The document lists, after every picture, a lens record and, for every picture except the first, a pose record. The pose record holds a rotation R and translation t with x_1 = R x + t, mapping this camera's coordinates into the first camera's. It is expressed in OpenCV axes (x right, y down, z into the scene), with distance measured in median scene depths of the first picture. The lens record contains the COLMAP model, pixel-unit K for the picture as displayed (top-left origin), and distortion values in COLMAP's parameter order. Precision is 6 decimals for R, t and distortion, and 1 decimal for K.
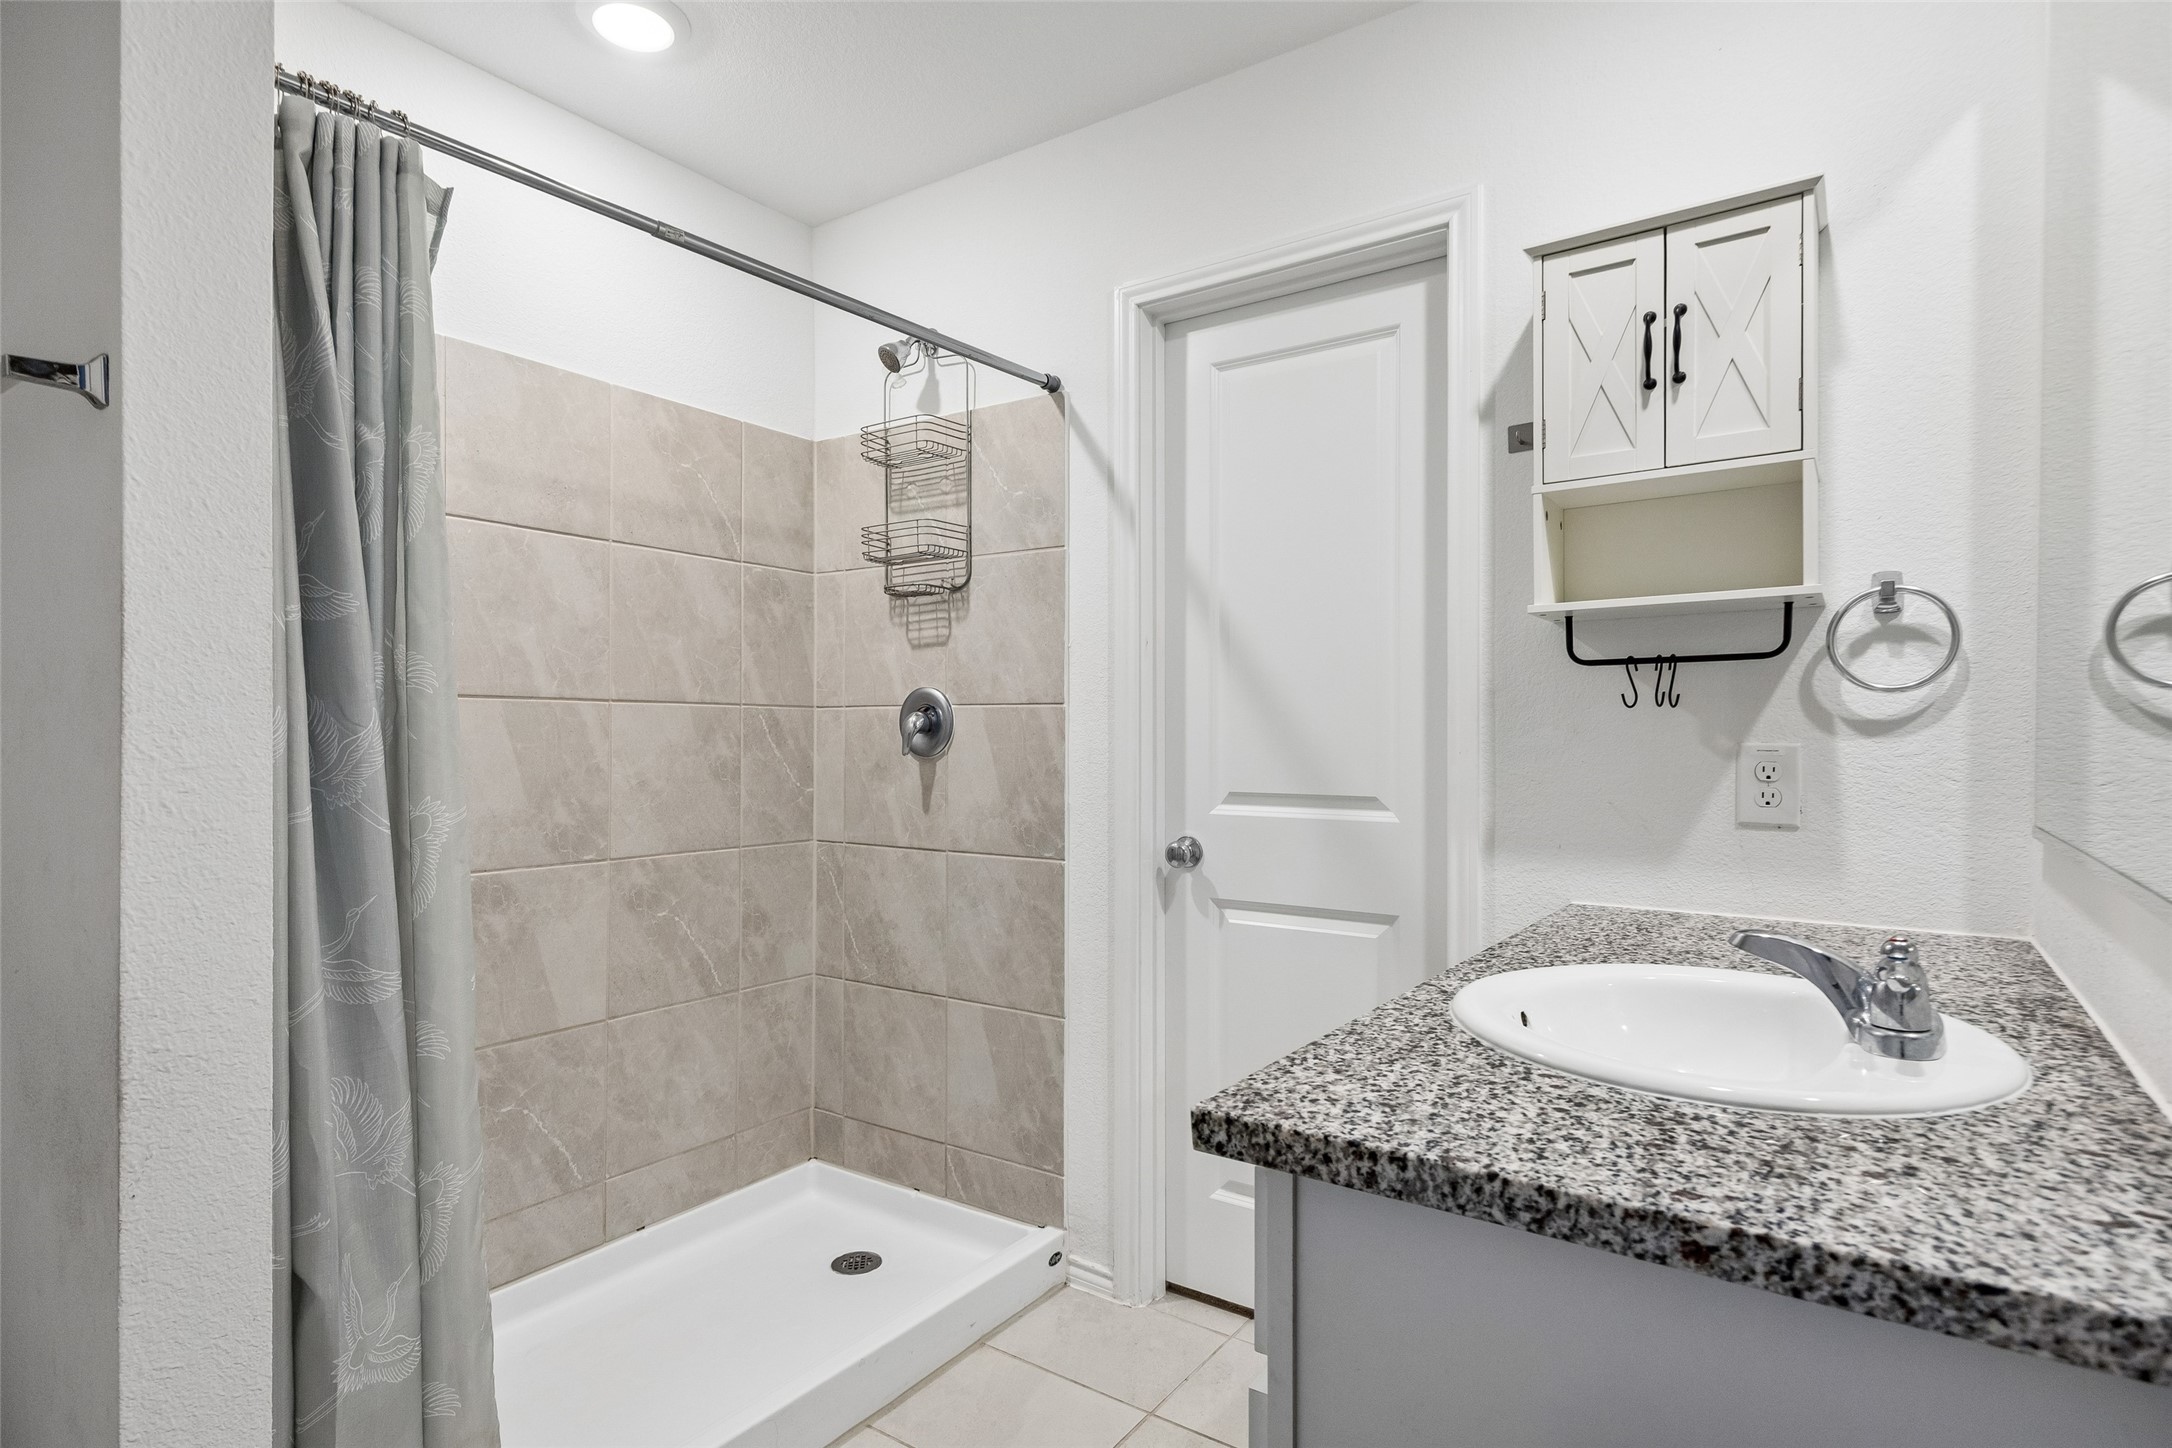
lens RADIAL K [[1135.4, 0, 1086.0], [0, 1135.4, 724.0], [0, 0, 1]] dist [0.004164, -0.001436]
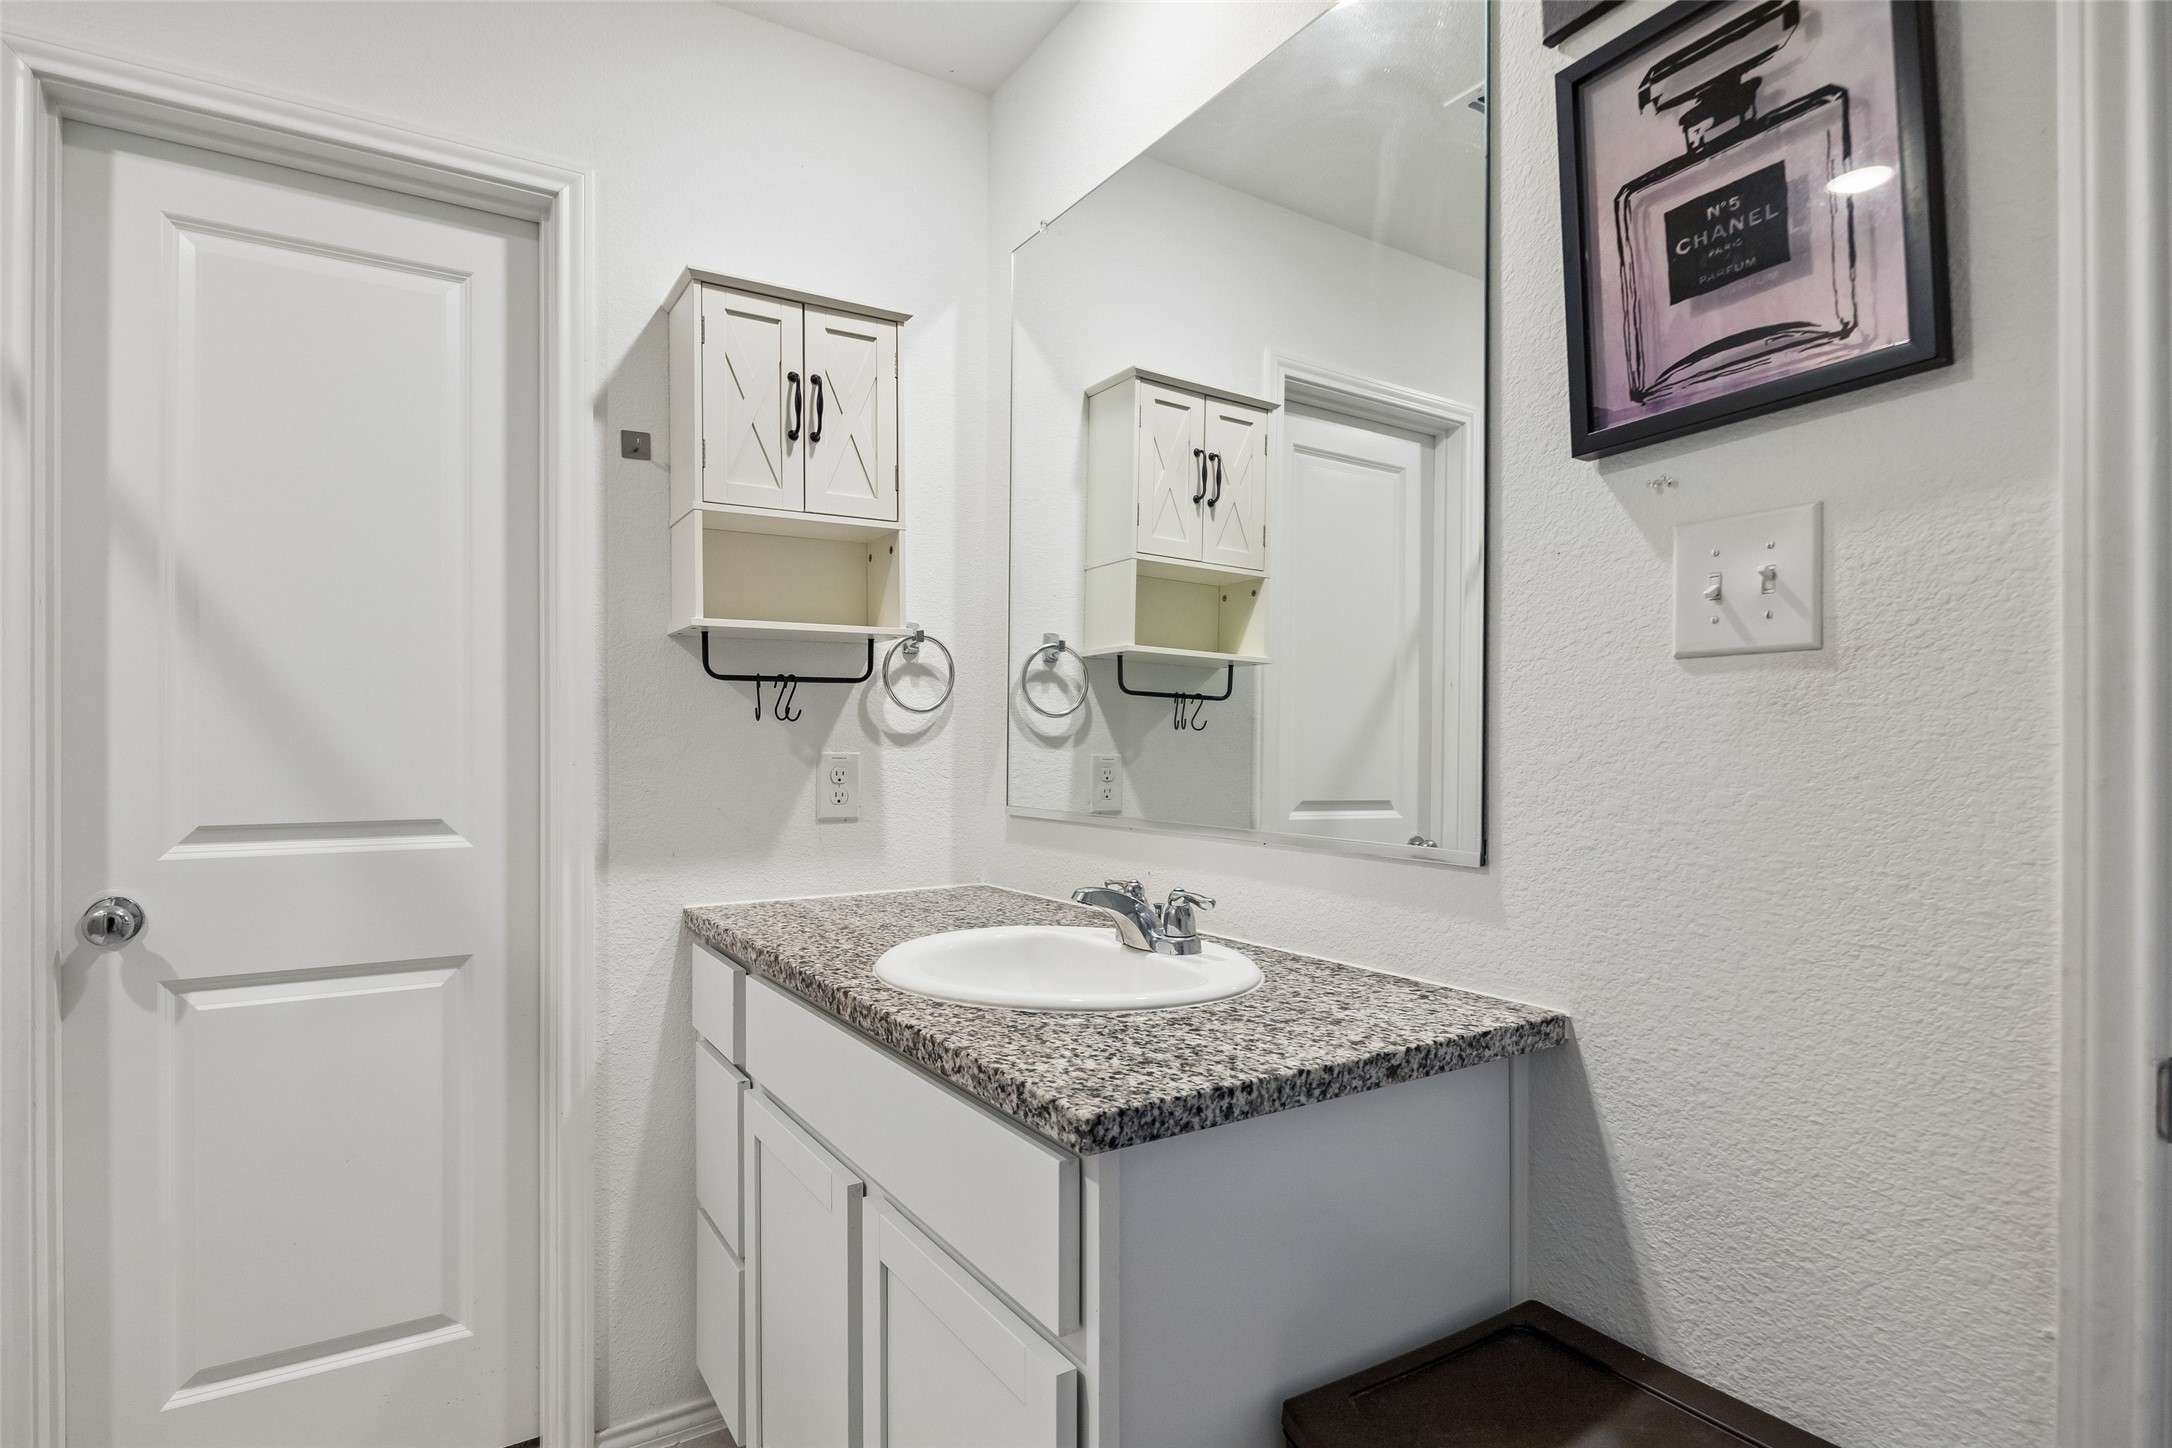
lens RADIAL K [[1106.2, 0, 1086.0], [0, 1106.2, 724.0], [0, 0, 1]] dist [-0.013982, -0.000858]
pose [[0.380202, 0.017101, 0.924745, -0.432004], [-0.008349, 0.999852, -0.015057, 0.002778], [-0.924866, -0.001996, 0.380289, 0.331848]]
